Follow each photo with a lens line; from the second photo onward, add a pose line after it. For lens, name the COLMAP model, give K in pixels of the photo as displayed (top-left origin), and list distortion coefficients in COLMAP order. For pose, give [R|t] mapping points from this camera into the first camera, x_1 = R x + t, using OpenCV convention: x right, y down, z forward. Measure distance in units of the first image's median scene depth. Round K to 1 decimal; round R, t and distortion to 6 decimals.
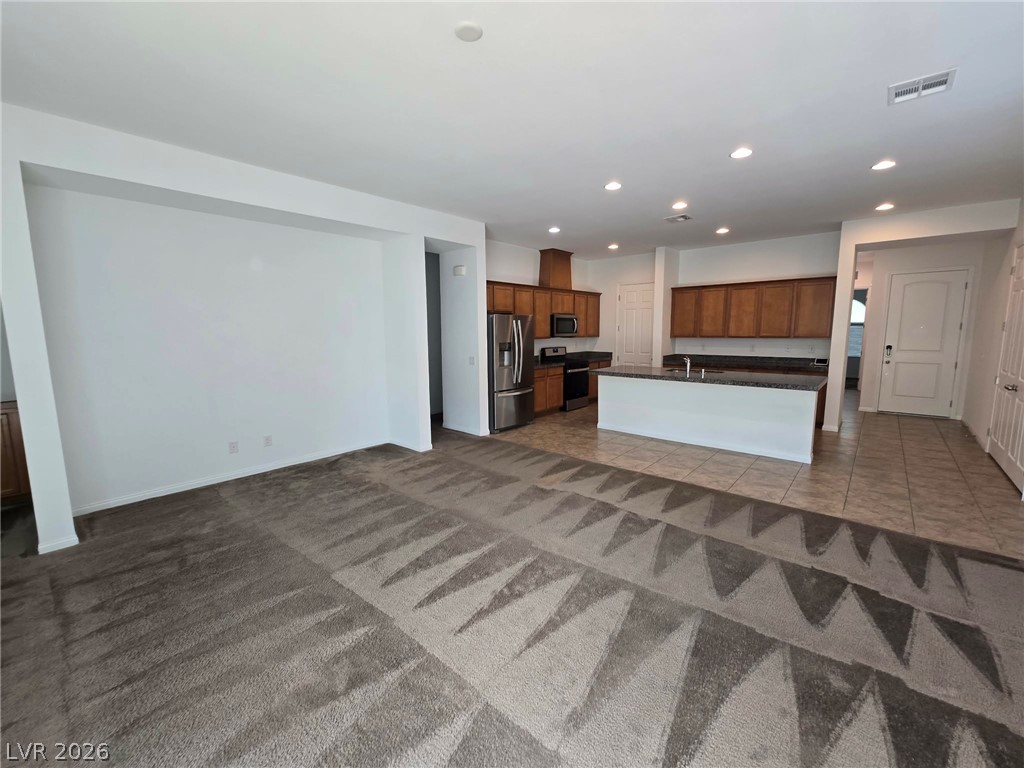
lens RADIAL K [[421.4, 0, 518.6], [0, 421.4, 381.7], [0, 0, 1]] dist [0.000356, 0.000366]
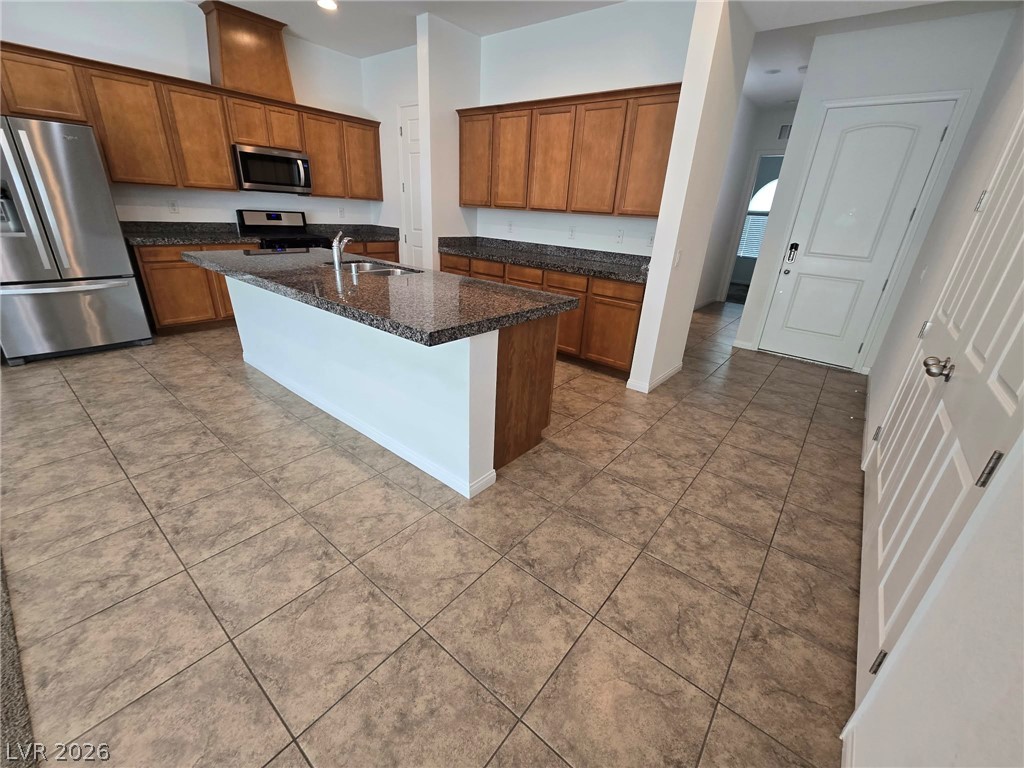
lens RADIAL K [[420.9, 0, 519.3], [0, 420.9, 384.0], [0, 0, 1]] dist [0.001385, -0.000032]
pose [[0.996948, 0.046520, 0.062693, 0.438849], [-0.061509, 0.962601, 0.263849, -0.026495], [-0.048074, -0.266900, 0.962524, 0.371329]]
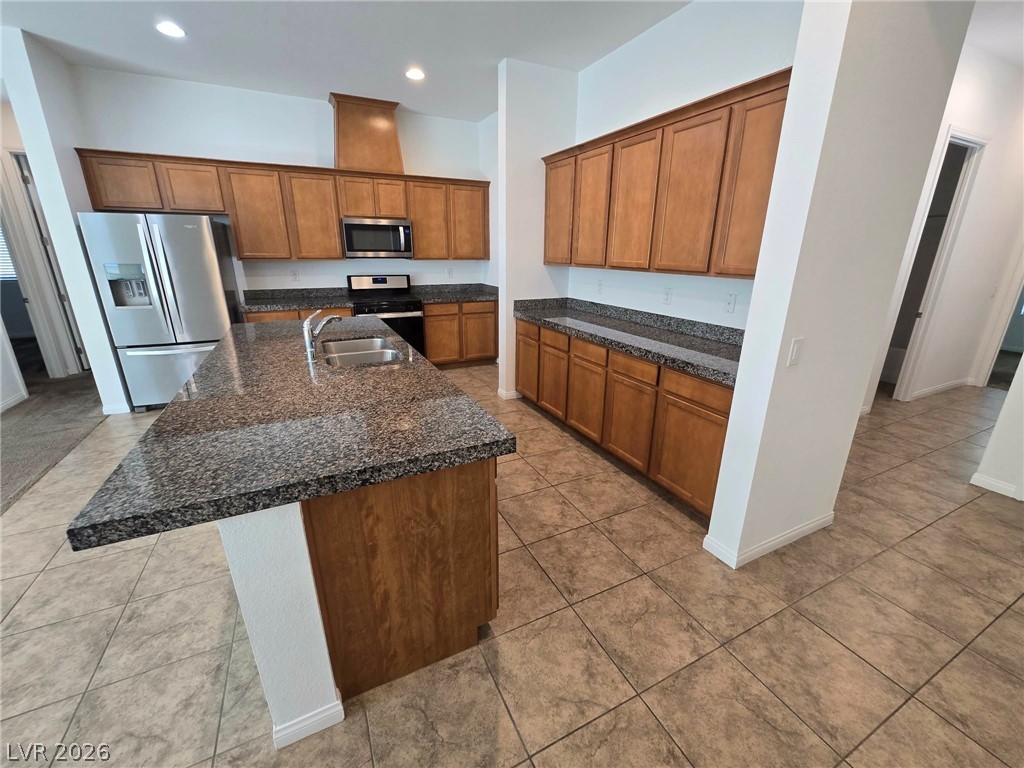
lens RADIAL K [[420.9, 0, 519.3], [0, 420.9, 384.0], [0, 0, 1]] dist [0.001385, -0.000032]
pose [[0.924406, 0.133346, -0.357340, 0.559970], [-0.064911, 0.978228, 0.197120, -0.064976], [0.375845, -0.159024, 0.912936, 0.522911]]
